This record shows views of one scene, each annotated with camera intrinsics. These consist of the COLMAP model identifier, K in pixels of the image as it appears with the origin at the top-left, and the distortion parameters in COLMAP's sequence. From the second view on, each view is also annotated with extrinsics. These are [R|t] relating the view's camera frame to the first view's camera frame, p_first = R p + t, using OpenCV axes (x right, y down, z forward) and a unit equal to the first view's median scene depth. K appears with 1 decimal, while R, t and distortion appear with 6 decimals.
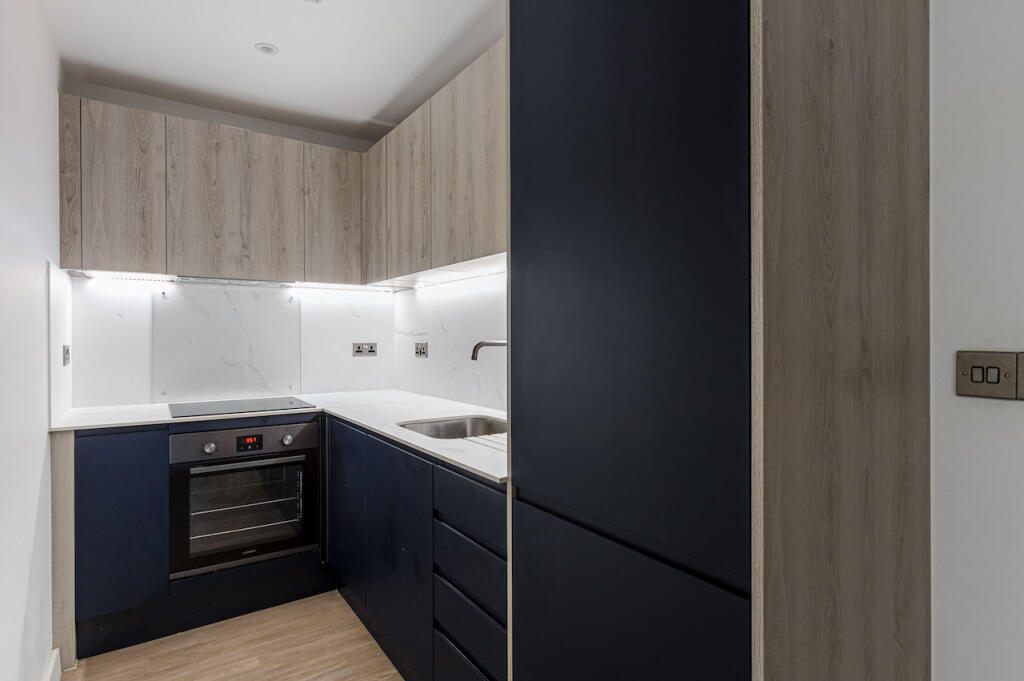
lens RADIAL K [[544.9, 0, 507.5], [0, 544.9, 335.6], [0, 0, 1]] dist [0.003850, 0.000858]
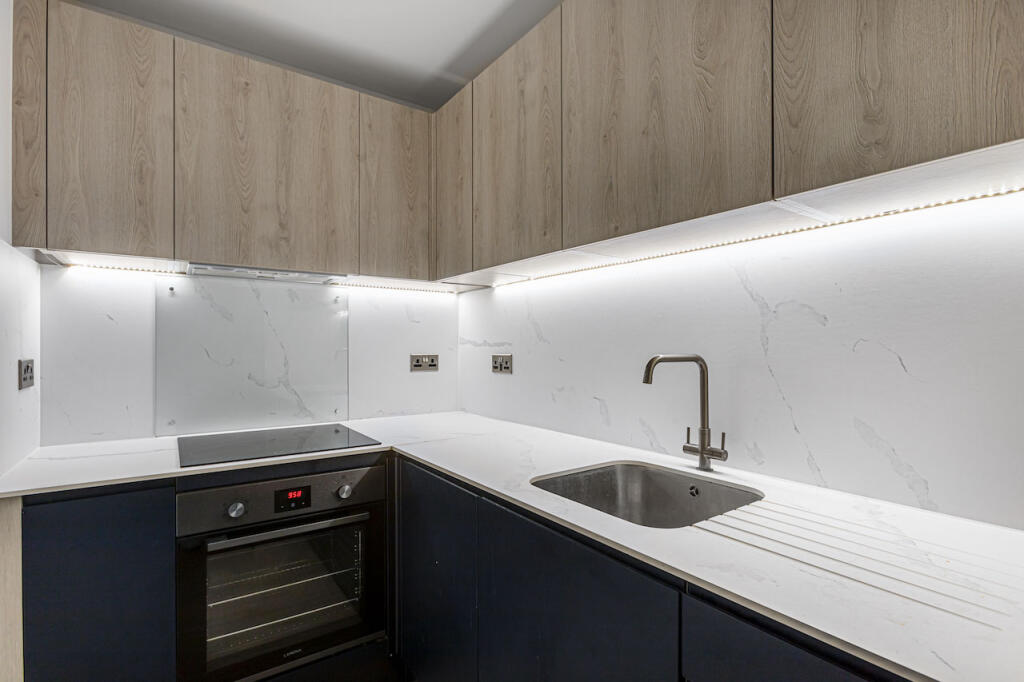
lens RADIAL K [[494.7, 0, 513.5], [0, 494.7, 344.6], [0, 0, 1]] dist [-0.005082, 0.000662]
pose [[0.999583, 0.000918, 0.028860, -0.196101], [-0.000836, 0.999996, -0.002836, -0.000264], [-0.028862, 0.002811, 0.999579, 0.336148]]
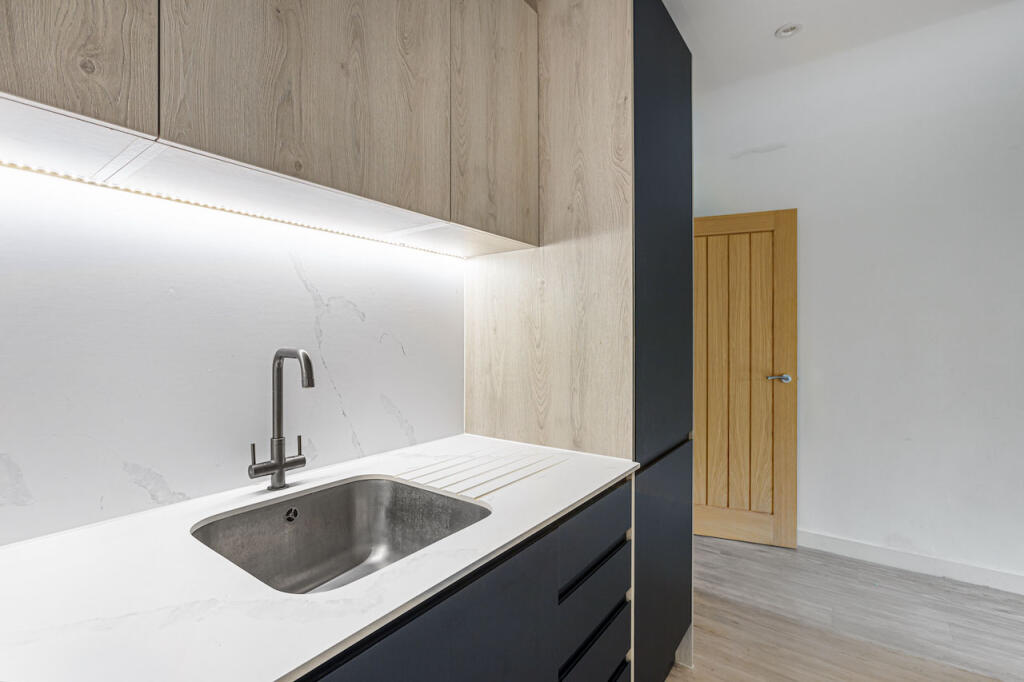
lens RADIAL K [[455.5, 0, 512.0], [0, 455.5, 341.0], [0, 0, 1]] dist [-0.000925, -0.000114]
pose [[-0.325575, 0.000853, 0.945516, -0.419042], [0.001380, 0.999999, -0.000427, 0.002636], [-0.945515, 0.001166, -0.325576, 0.786402]]
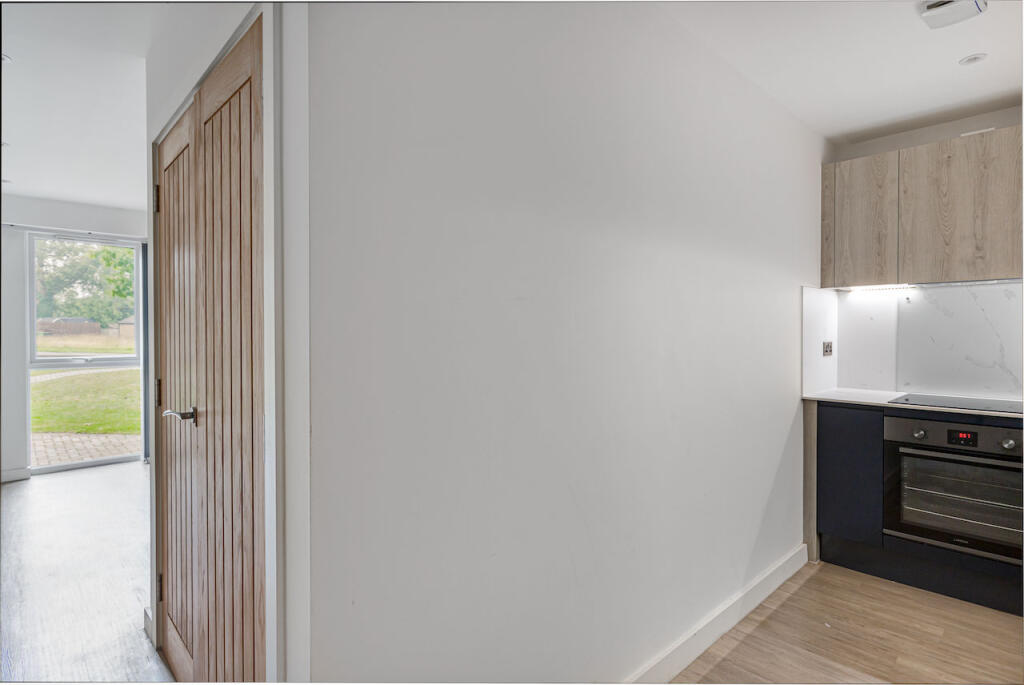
lens RADIAL K [[517.3, 0, 512.0], [0, 517.3, 342.5], [0, 0, 1]] dist [0.001792, 0.000585]
pose [[0.159973, 0.018264, -0.986952, 0.352209], [0.000167, 0.999828, 0.018529, -0.005411], [0.987121, -0.003129, 0.159943, -0.014956]]
